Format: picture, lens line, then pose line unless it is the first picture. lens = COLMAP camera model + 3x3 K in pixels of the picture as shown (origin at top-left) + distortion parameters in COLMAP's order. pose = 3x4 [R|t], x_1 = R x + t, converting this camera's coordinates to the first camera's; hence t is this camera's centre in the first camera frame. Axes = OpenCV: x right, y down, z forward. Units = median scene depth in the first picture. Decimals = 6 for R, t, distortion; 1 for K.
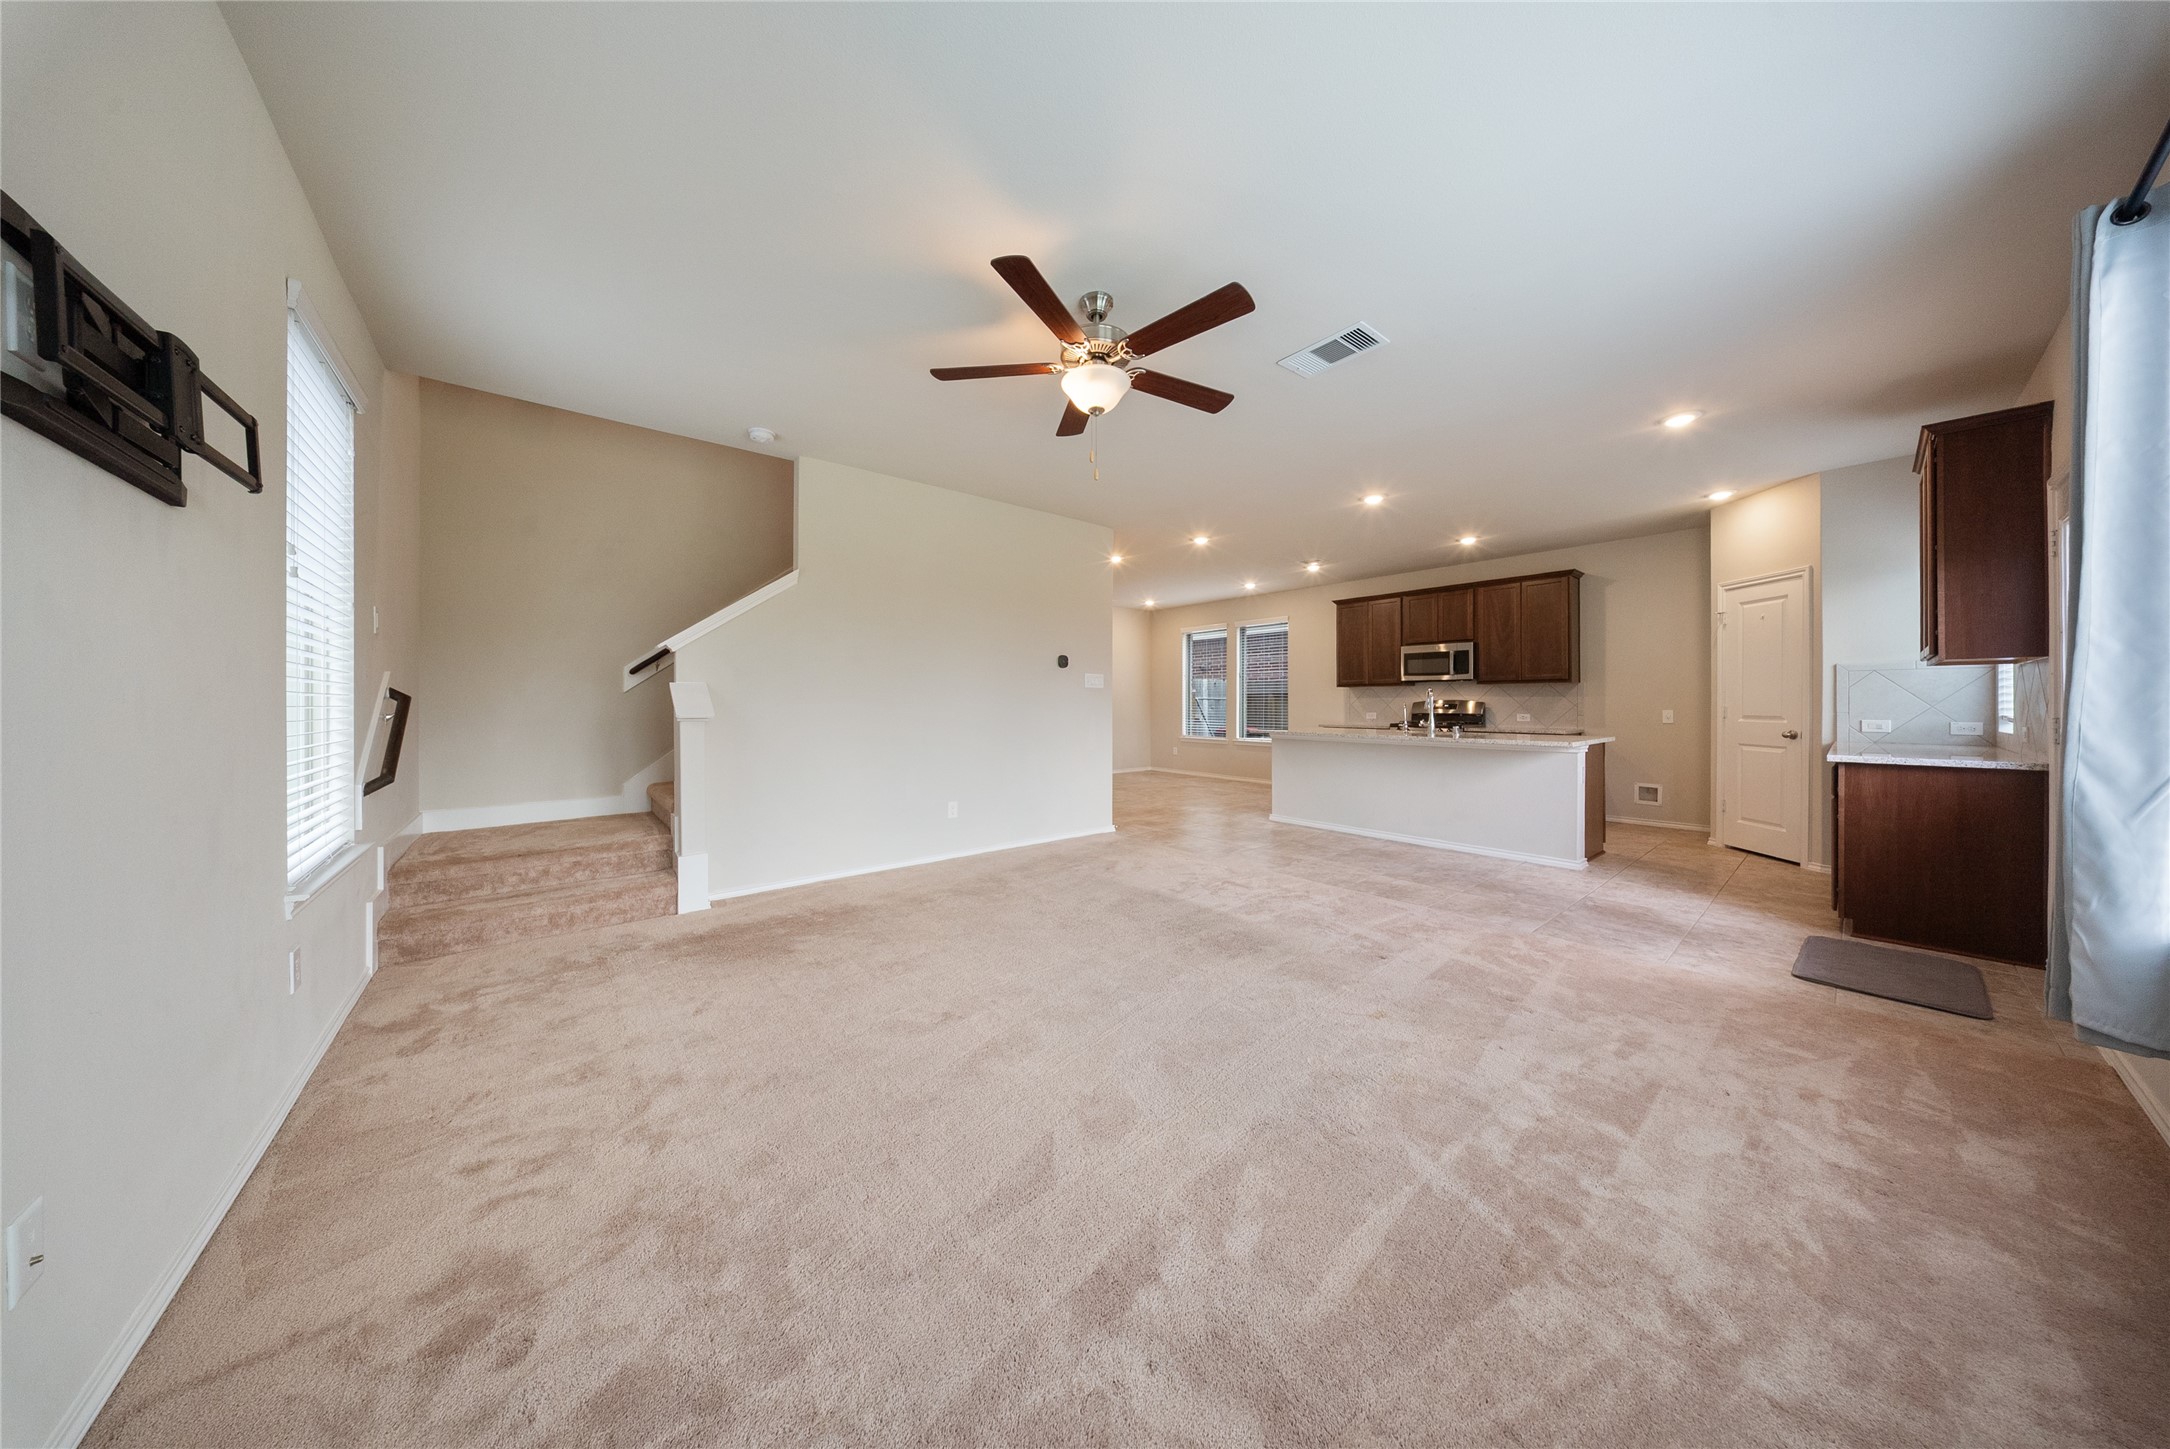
lens RADIAL K [[662.5, 0, 1067.8], [0, 662.5, 704.1], [0, 0, 1]] dist [-0.000752, -0.003790]
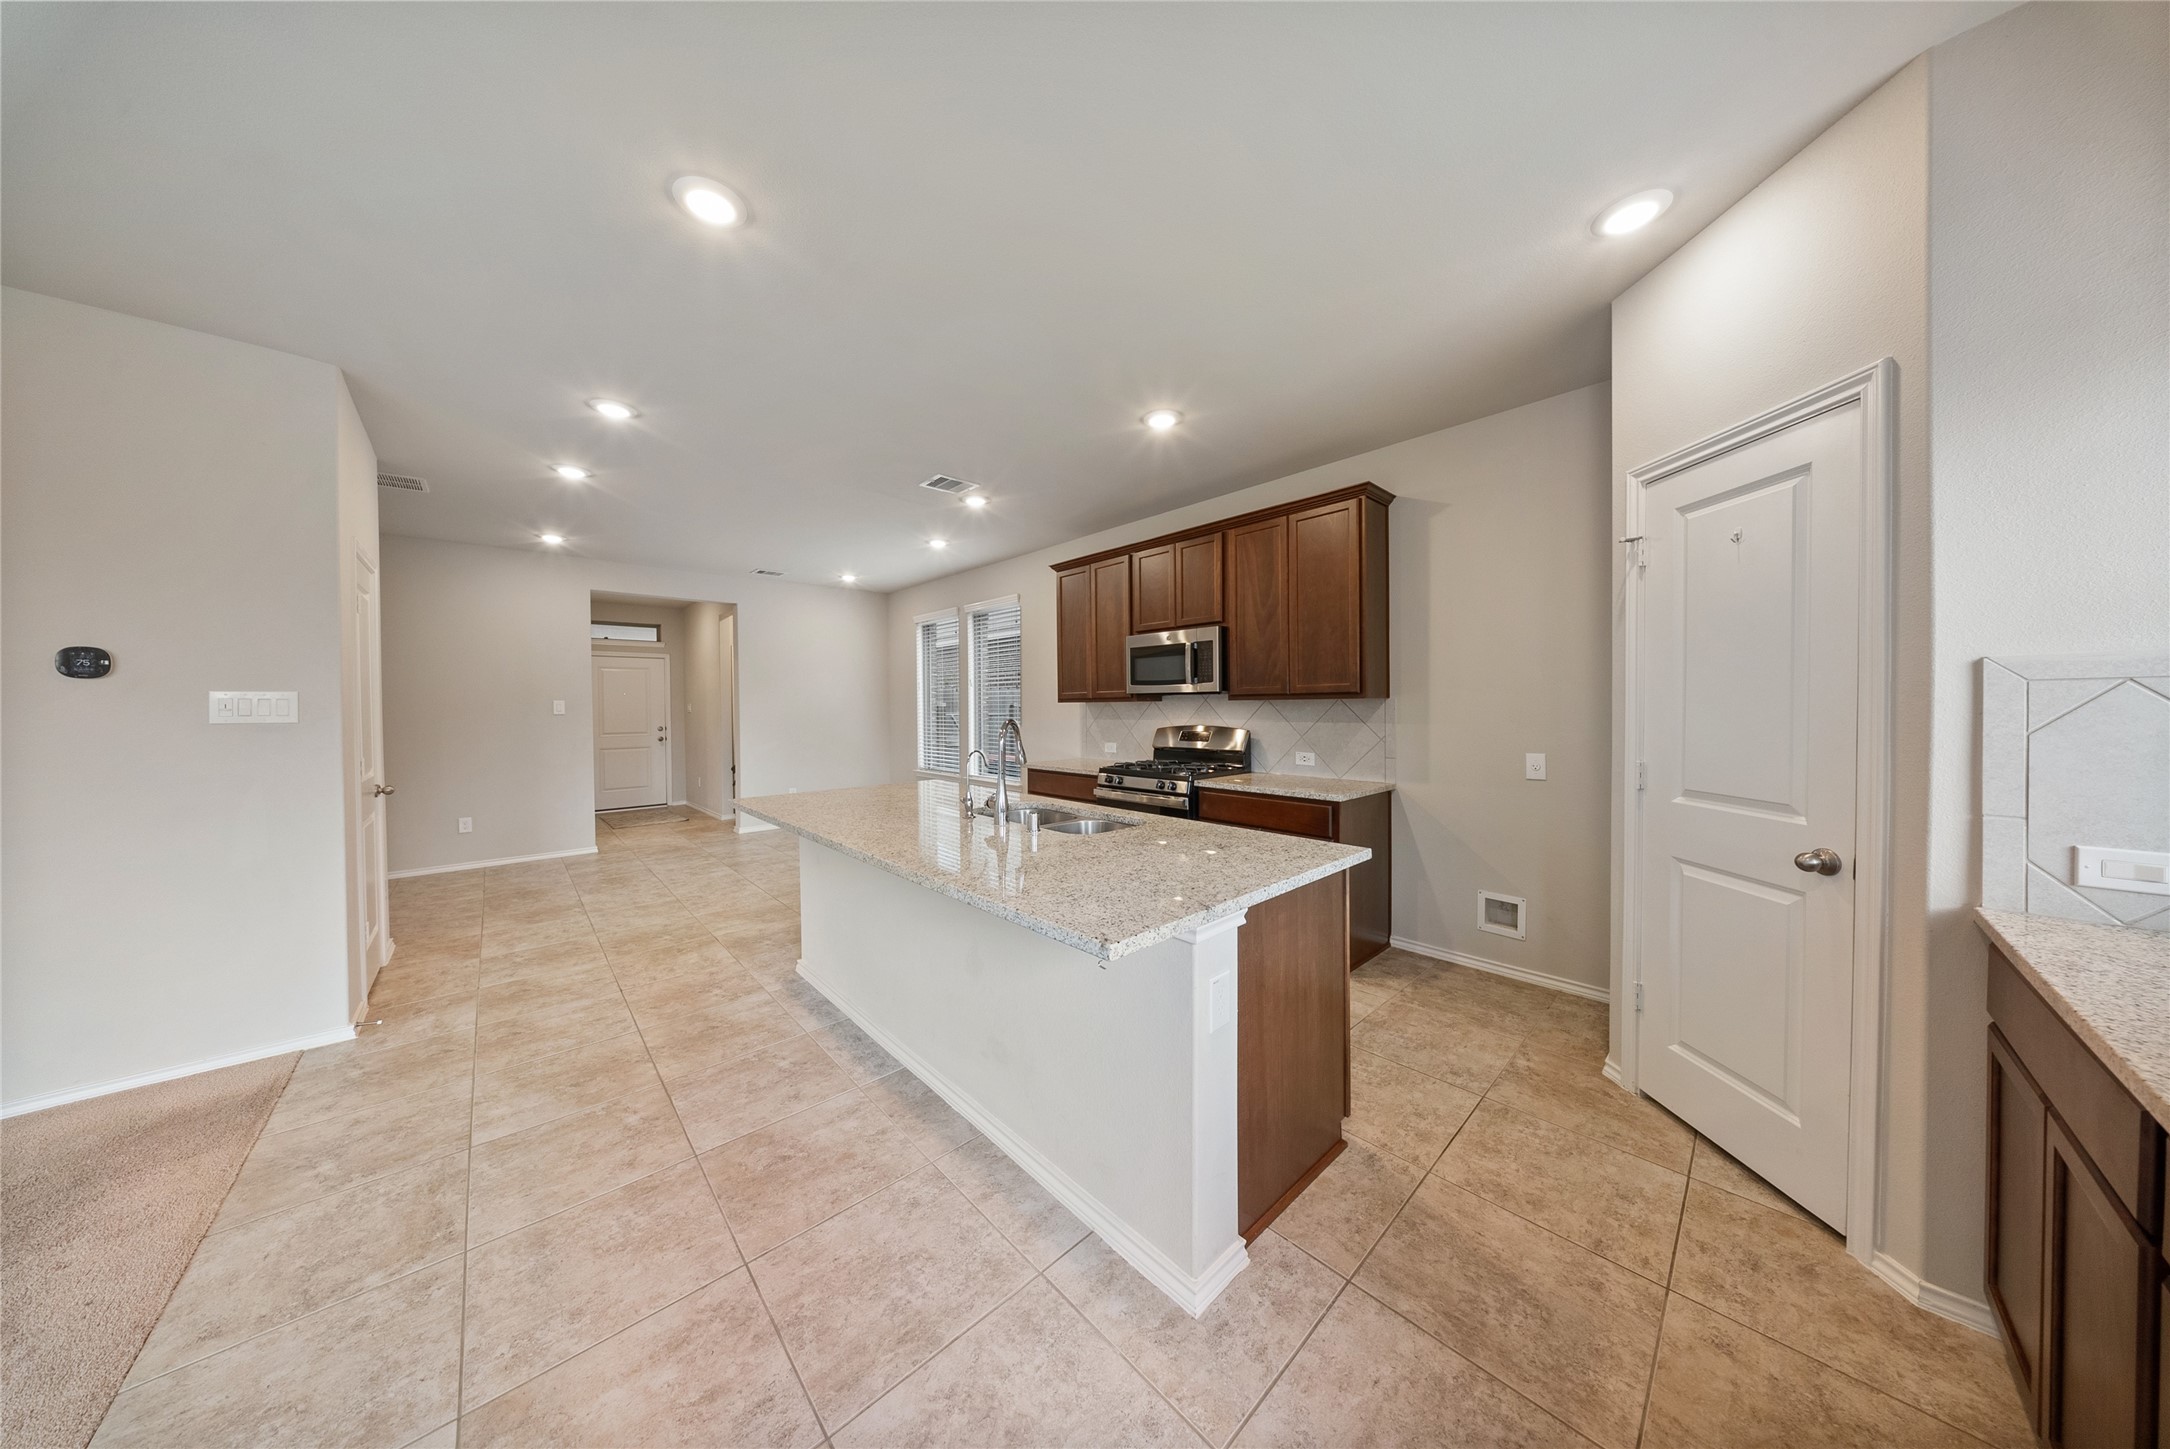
lens RADIAL K [[643.8, 0, 1076.8], [0, 643.8, 713.8], [0, 0, 1]] dist [0.004824, -0.003307]
pose [[0.998184, -0.008481, 0.059644, 0.453579], [0.007791, 0.999900, 0.011798, -0.026022], [-0.059738, -0.011311, 0.998150, 0.452704]]
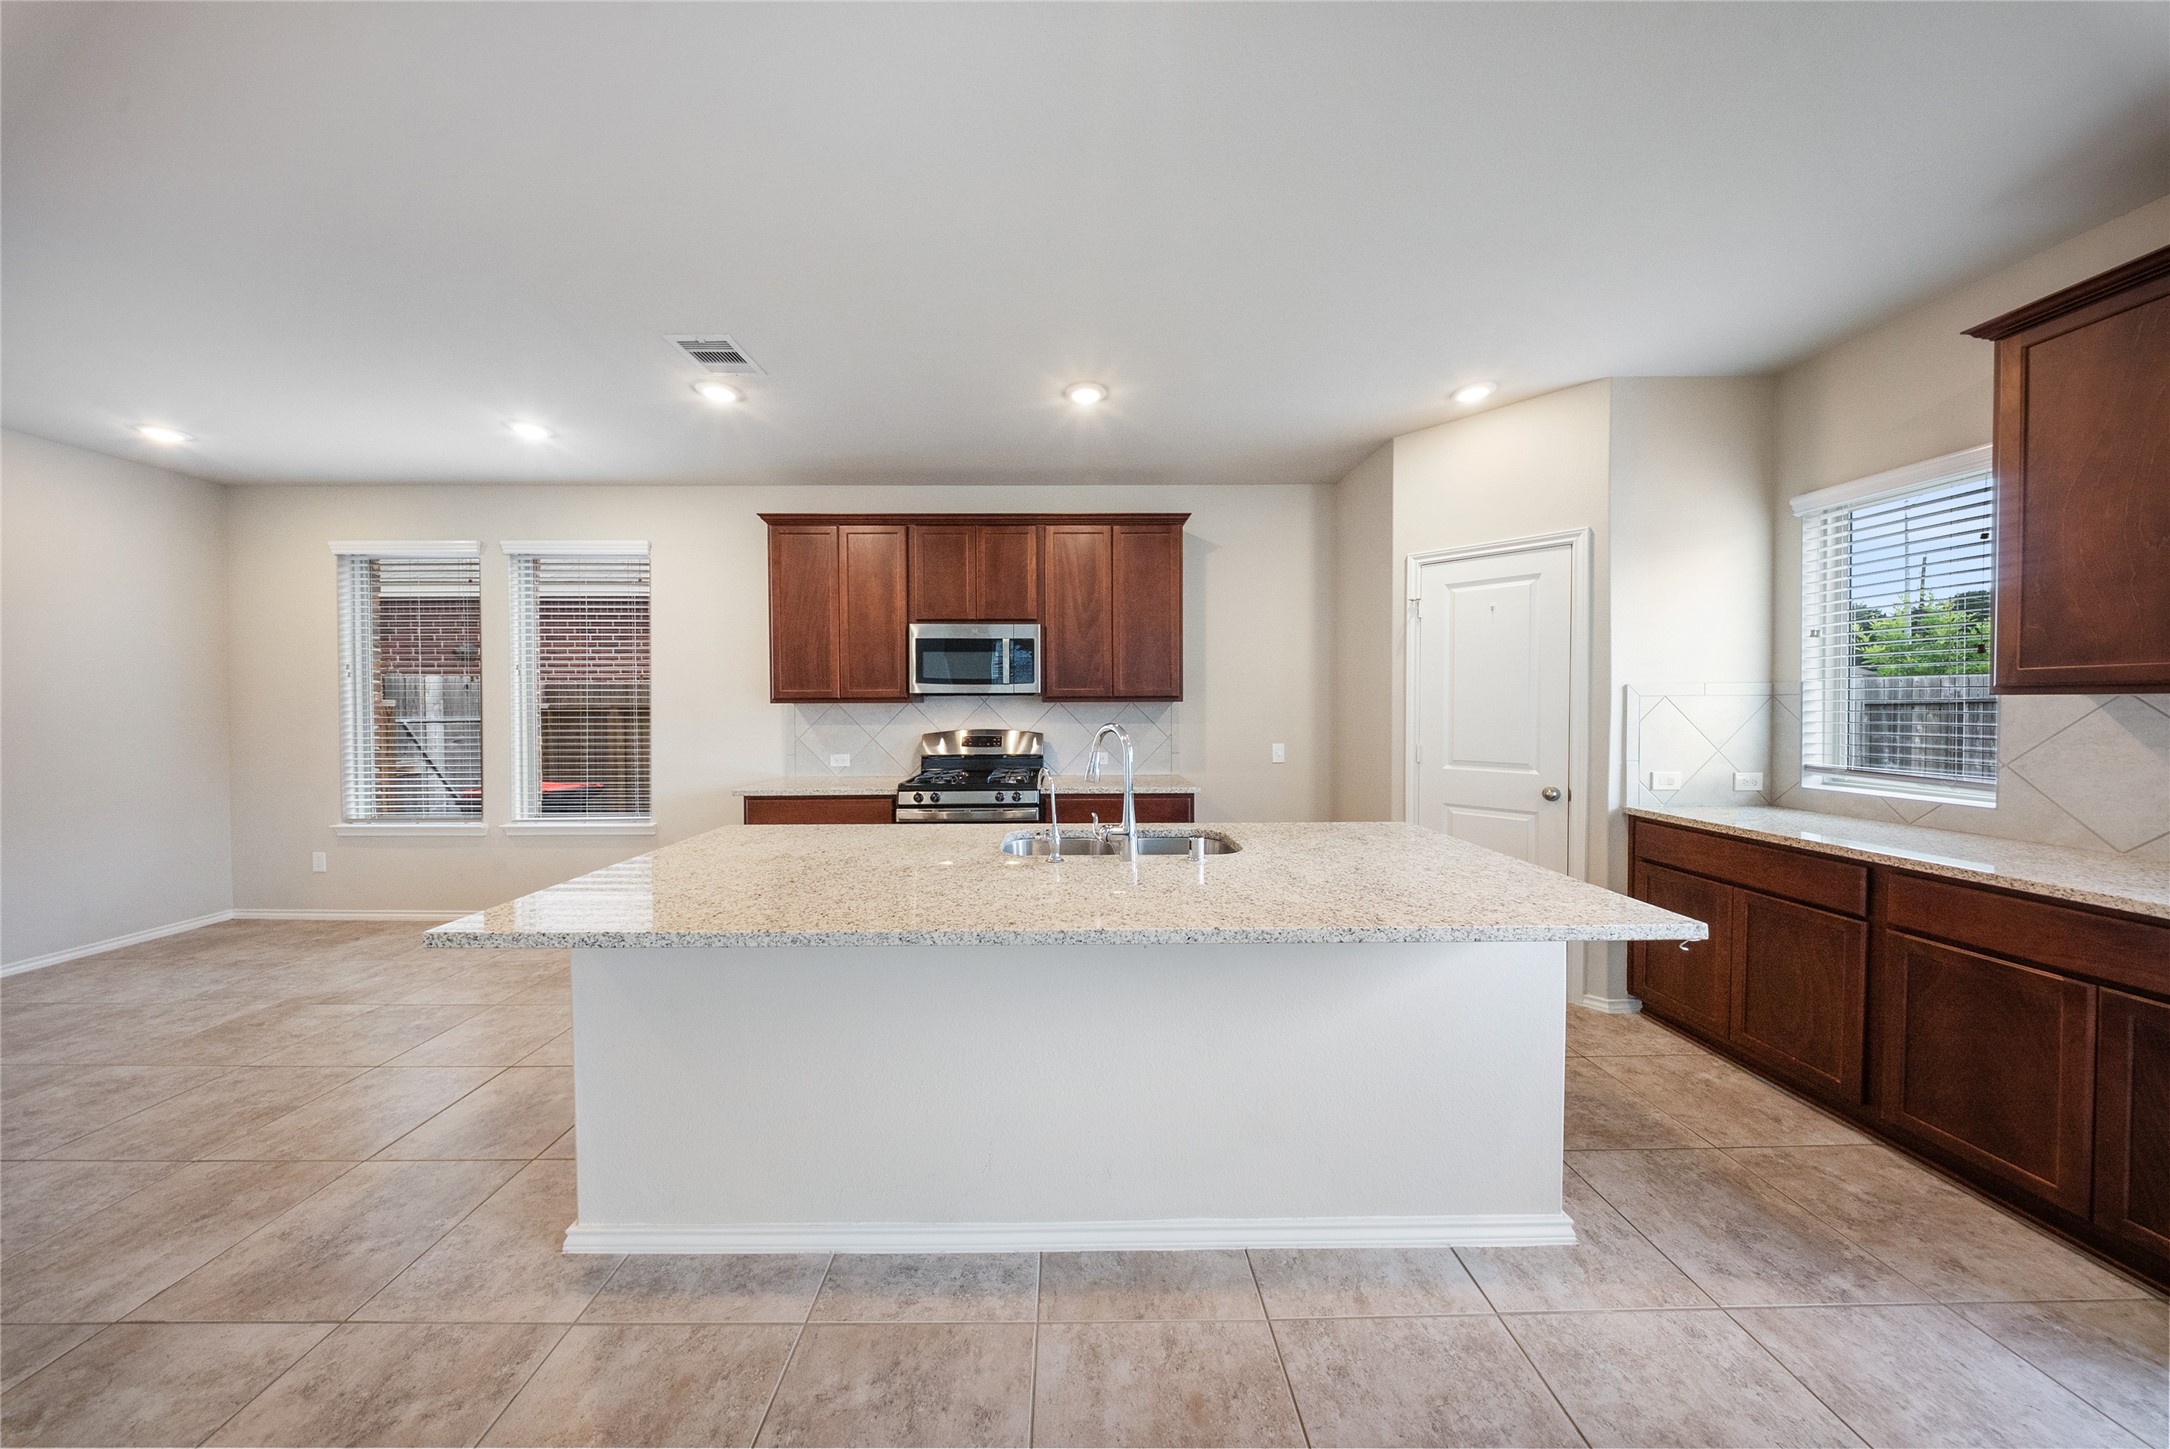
lens RADIAL K [[643.8, 0, 1076.8], [0, 643.8, 713.8], [0, 0, 1]] dist [0.004824, -0.003307]
pose [[0.615948, -0.010657, 0.787715, 0.214732], [0.003851, 0.999937, 0.010516, -0.025985], [-0.787778, -0.003444, 0.615950, 0.648082]]
